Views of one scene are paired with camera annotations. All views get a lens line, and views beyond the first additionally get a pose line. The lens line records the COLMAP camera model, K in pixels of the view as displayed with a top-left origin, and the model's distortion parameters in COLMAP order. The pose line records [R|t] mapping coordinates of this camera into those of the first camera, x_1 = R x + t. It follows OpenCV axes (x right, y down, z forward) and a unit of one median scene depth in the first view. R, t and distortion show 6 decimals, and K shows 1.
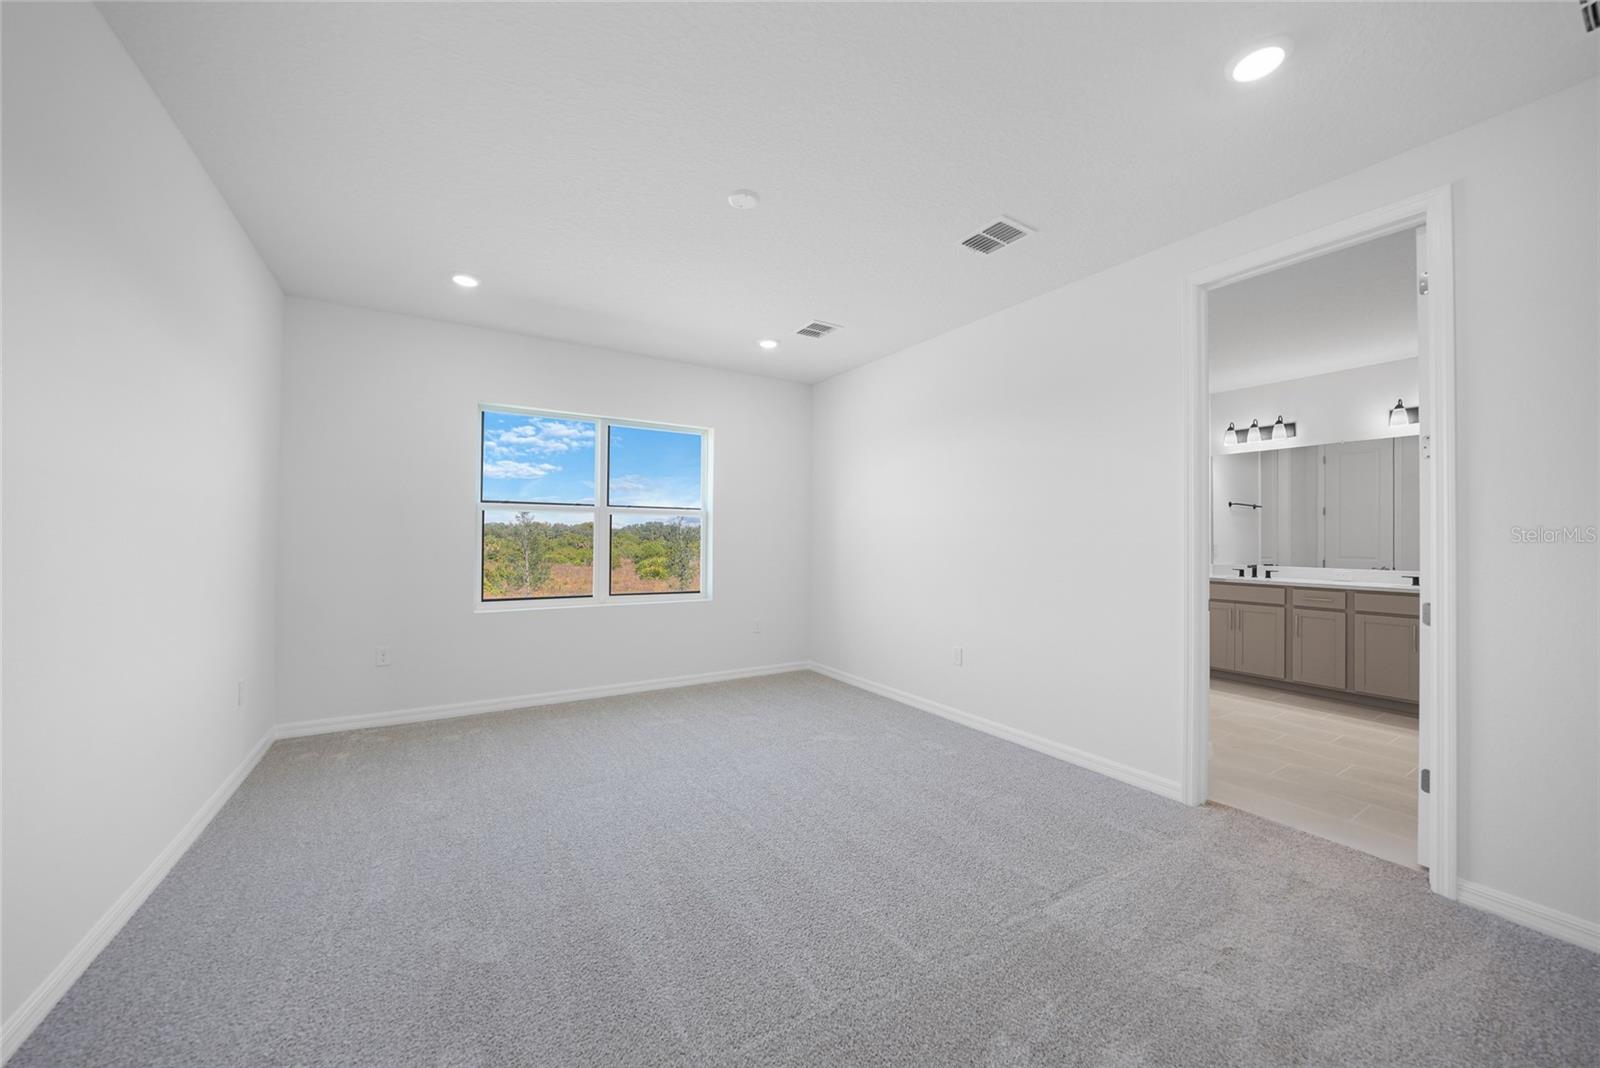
lens RADIAL K [[576.4, 0, 799.5], [0, 576.4, 552.5], [0, 0, 1]] dist [-0.018647, 0.000054]
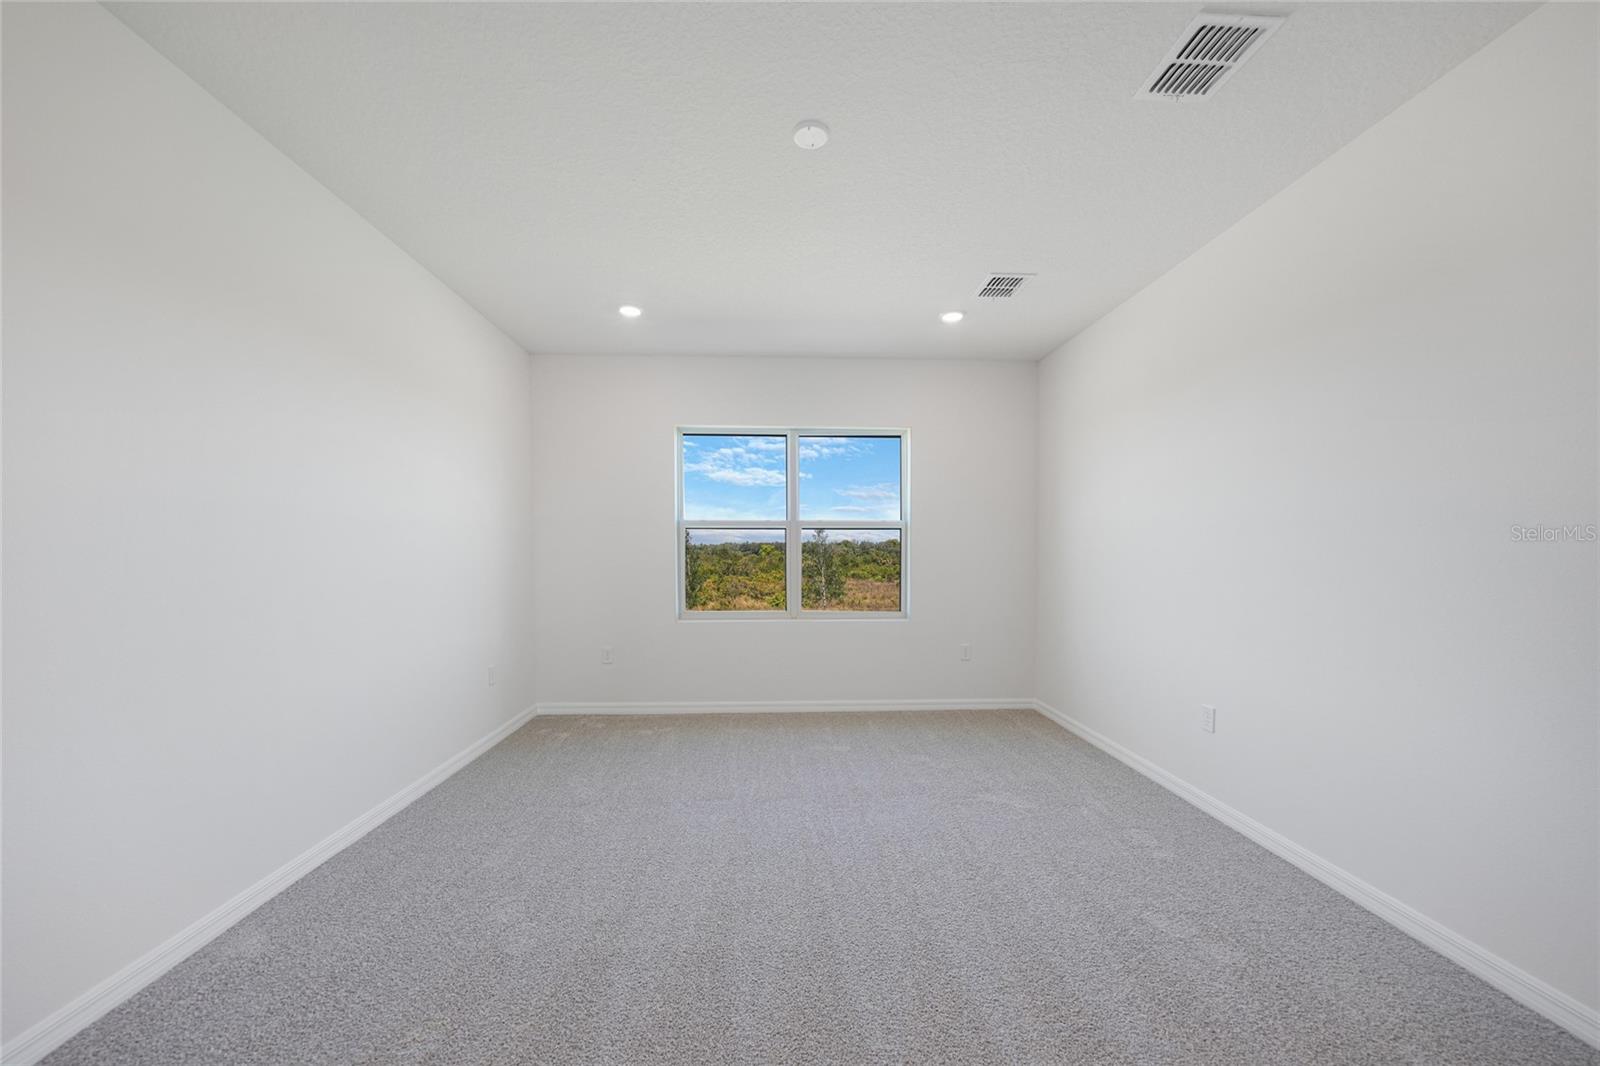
lens RADIAL K [[582.6, 0, 799.6], [0, 582.6, 592.7], [0, 0, 1]] dist [-0.019480, 0.000273]
pose [[0.869411, 0.025923, -0.493409, 0.184978], [-0.006042, 0.999106, 0.041846, 0.001928], [0.494052, -0.033401, 0.868790, 0.154901]]
